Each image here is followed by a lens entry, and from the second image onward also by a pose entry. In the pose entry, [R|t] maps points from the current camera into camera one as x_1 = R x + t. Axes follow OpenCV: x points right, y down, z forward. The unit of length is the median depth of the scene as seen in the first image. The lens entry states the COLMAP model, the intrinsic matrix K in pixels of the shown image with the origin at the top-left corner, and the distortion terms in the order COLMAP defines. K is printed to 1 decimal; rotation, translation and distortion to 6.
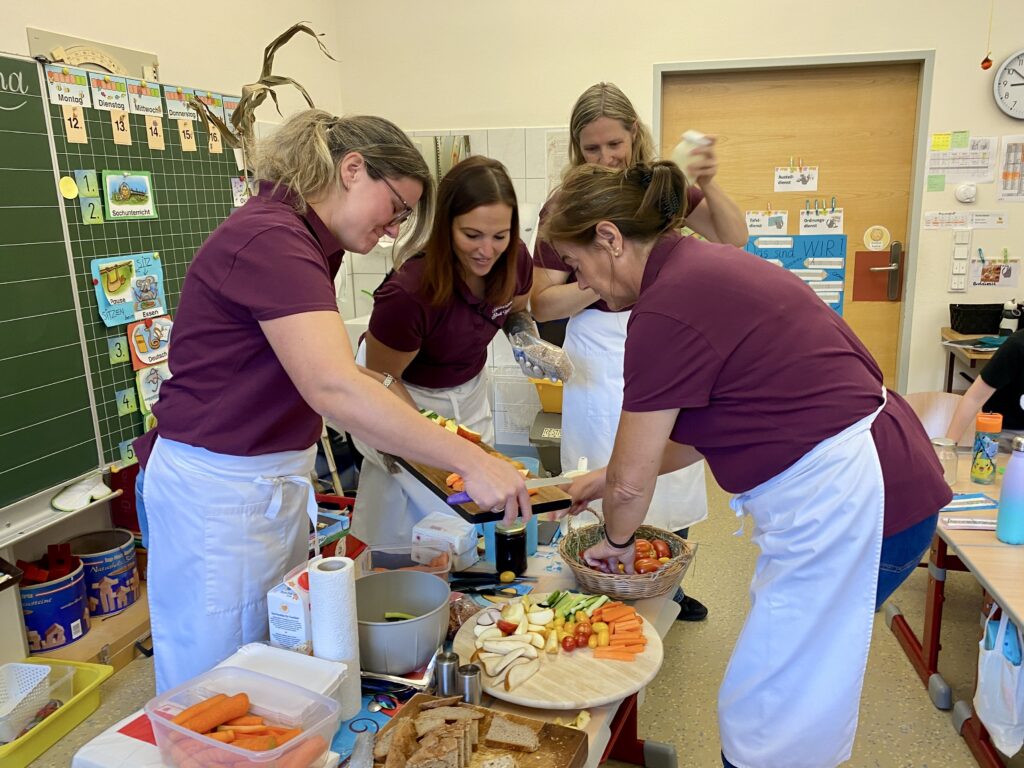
lens RADIAL K [[823.7, 0, 529.4], [0, 823.7, 397.3], [0, 0, 1]] dist [0.006783, -0.016575]
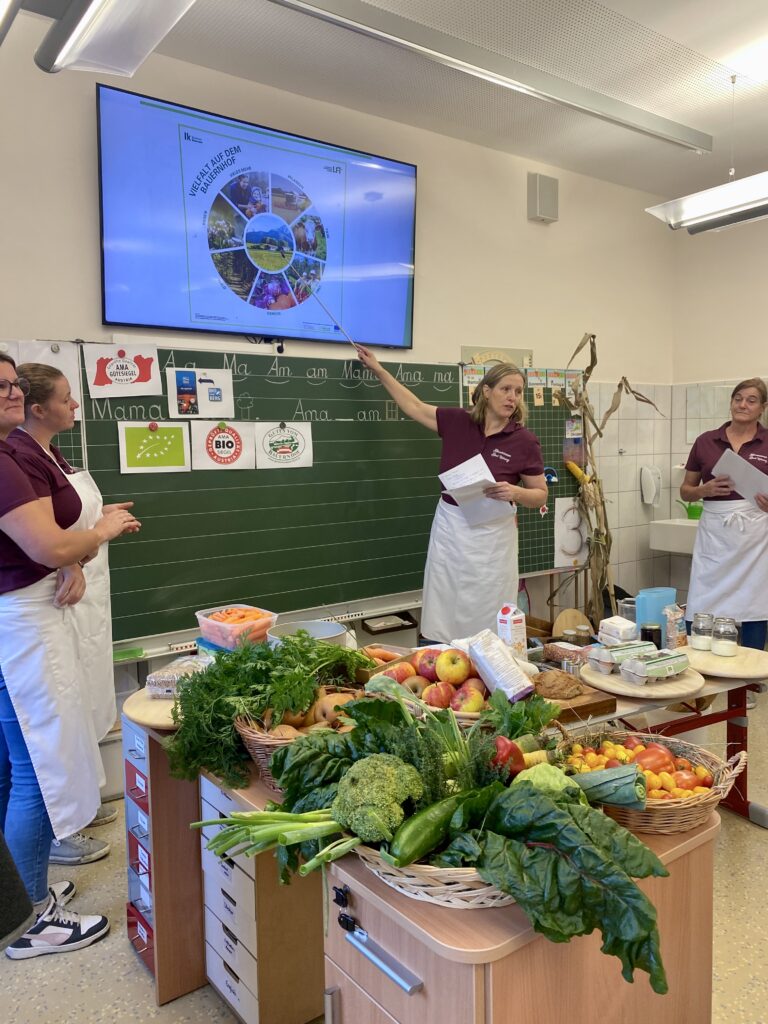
lens RADIAL K [[748.5, 0, 383.0], [0, 748.5, 519.5], [0, 0, 1]] dist [0.018078, -0.039231]
pose [[0.768443, 0.054735, -0.637573, 0.351212], [-0.133441, 0.988138, -0.076000, 0.092999], [0.625851, 0.143480, 0.766632, -0.353935]]
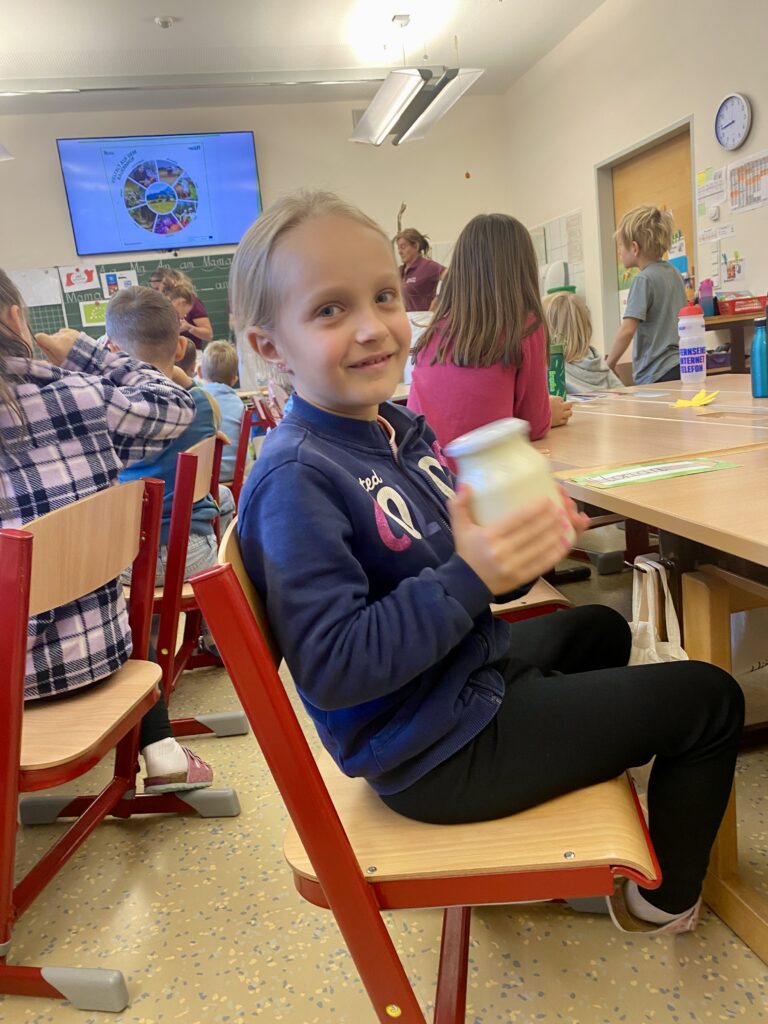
lens RADIAL K [[748.5, 0, 394.5], [0, 748.5, 489.6], [0, 0, 1]] dist [0.018078, -0.039231]
pose [[0.482086, 0.124457, -0.867239, 1.987170], [-0.100010, 0.991206, 0.086654, 0.202641], [0.870397, 0.044958, 0.490293, -0.033836]]
